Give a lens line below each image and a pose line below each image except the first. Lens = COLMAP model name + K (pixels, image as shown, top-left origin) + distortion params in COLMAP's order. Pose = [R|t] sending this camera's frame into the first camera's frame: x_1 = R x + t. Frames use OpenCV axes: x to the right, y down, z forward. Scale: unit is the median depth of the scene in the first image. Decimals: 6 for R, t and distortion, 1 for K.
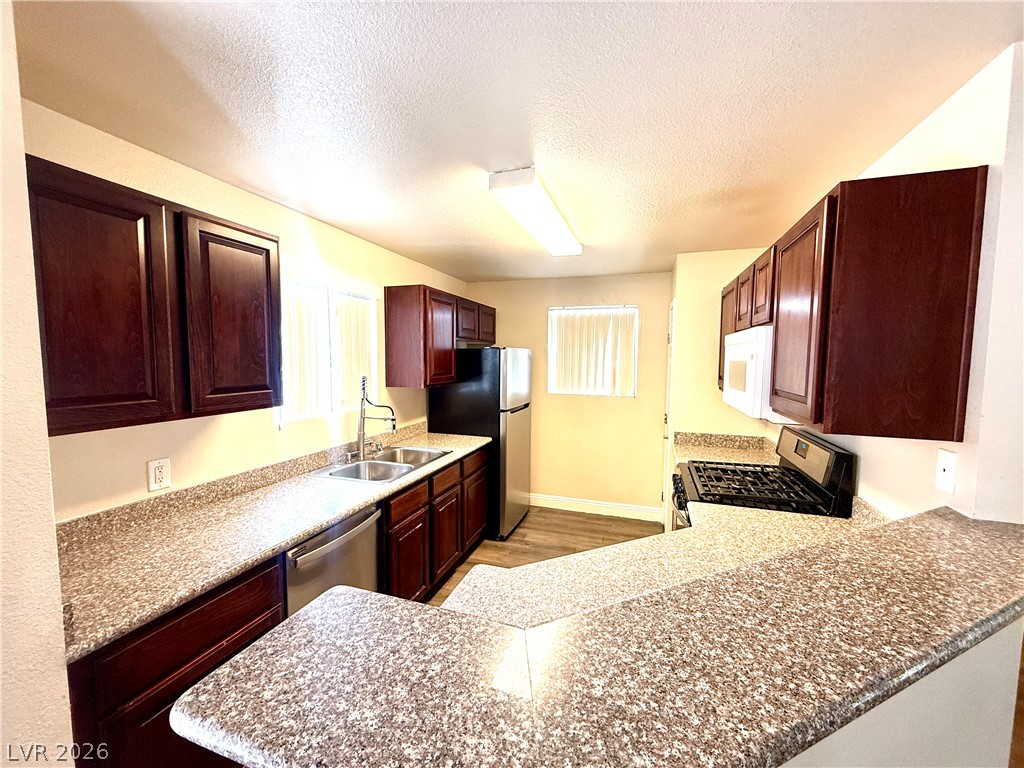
lens RADIAL K [[405.0, 0, 514.0], [0, 405.0, 386.2], [0, 0, 1]] dist [0.001301, 0.000543]
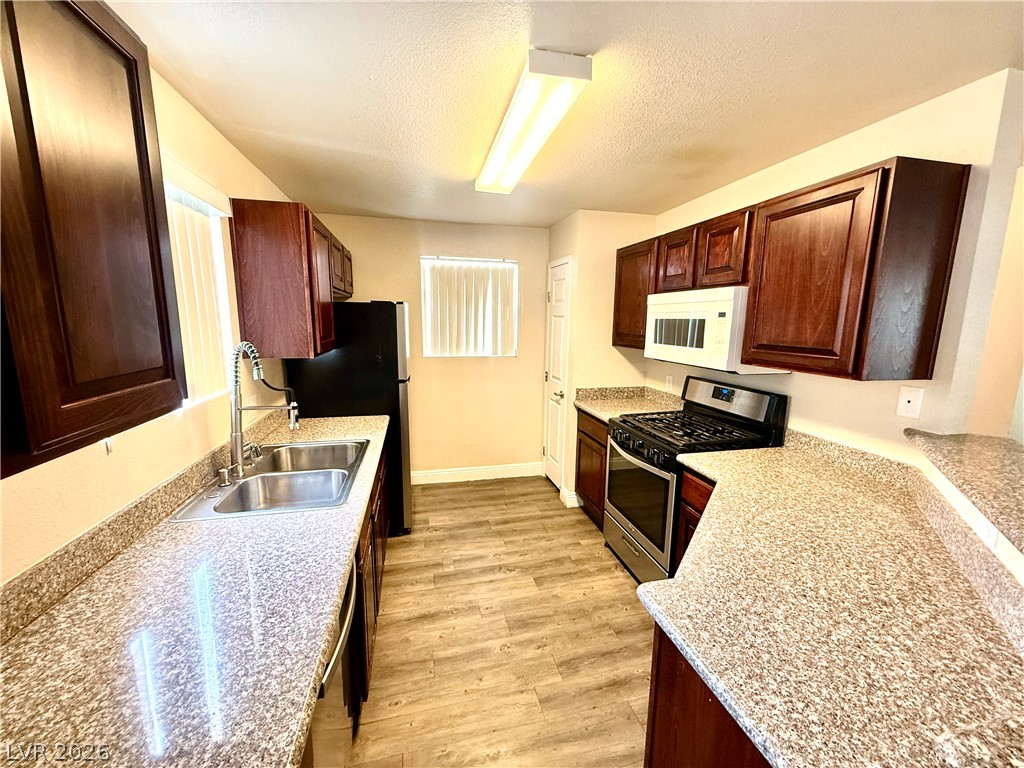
lens RADIAL K [[405.0, 0, 510.3], [0, 405.0, 386.9], [0, 0, 1]] dist [0.001301, 0.000543]
pose [[0.853347, -0.084511, 0.514447, -0.247048], [0.031590, 0.993343, 0.110780, -0.009930], [-0.520385, -0.078282, 0.850336, 0.186916]]
